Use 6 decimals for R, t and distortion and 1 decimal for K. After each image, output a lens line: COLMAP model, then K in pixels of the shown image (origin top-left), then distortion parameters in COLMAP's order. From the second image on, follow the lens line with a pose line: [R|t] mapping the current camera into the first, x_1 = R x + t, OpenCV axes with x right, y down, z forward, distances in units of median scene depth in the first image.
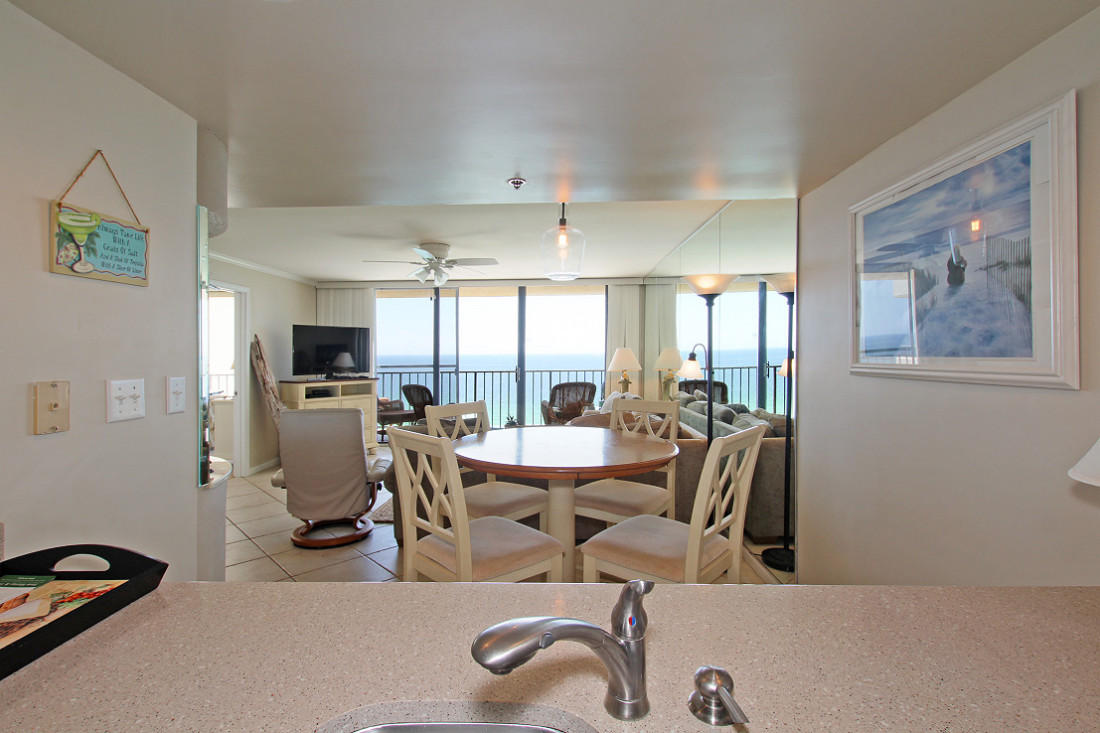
lens RADIAL K [[540.6, 0, 564.5], [0, 540.6, 347.3], [0, 0, 1]] dist [0.037090, -0.000115]
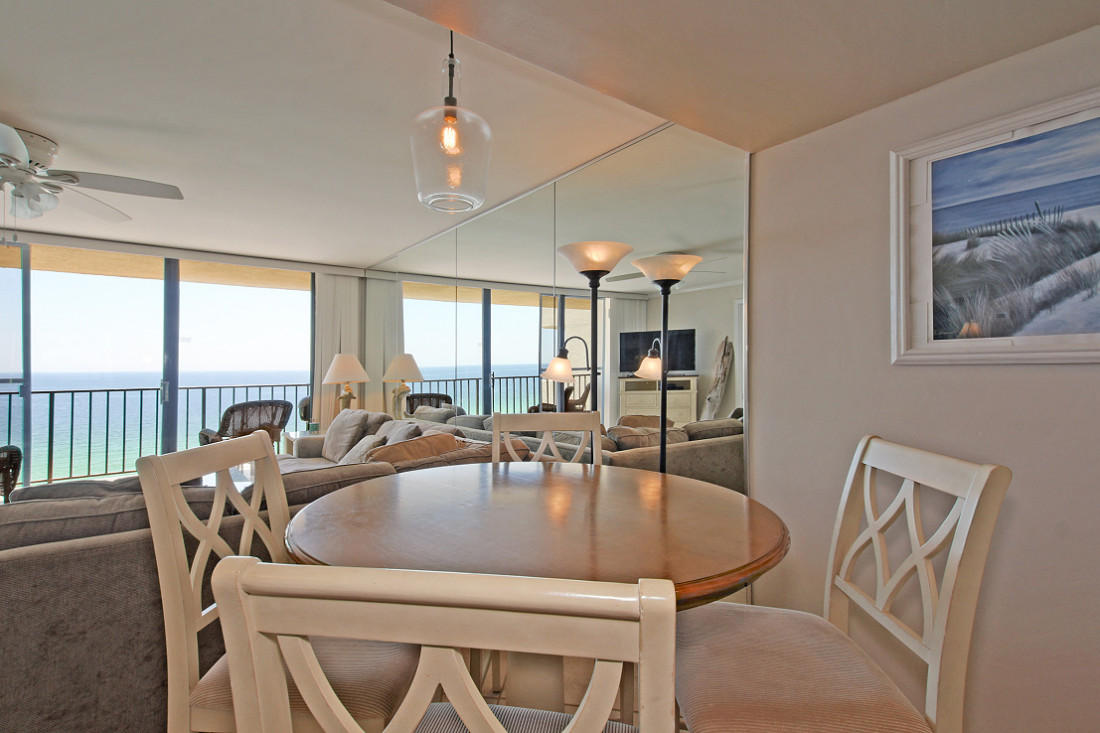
lens RADIAL K [[520.3, 0, 569.2], [0, 520.3, 369.3], [0, 0, 1]] dist [0.037993, 0.000089]
pose [[0.792494, -0.001343, 0.609878, -0.111324], [-0.004319, 0.999960, 0.007814, 0.018320], [-0.609864, -0.008826, 0.792457, 0.228008]]
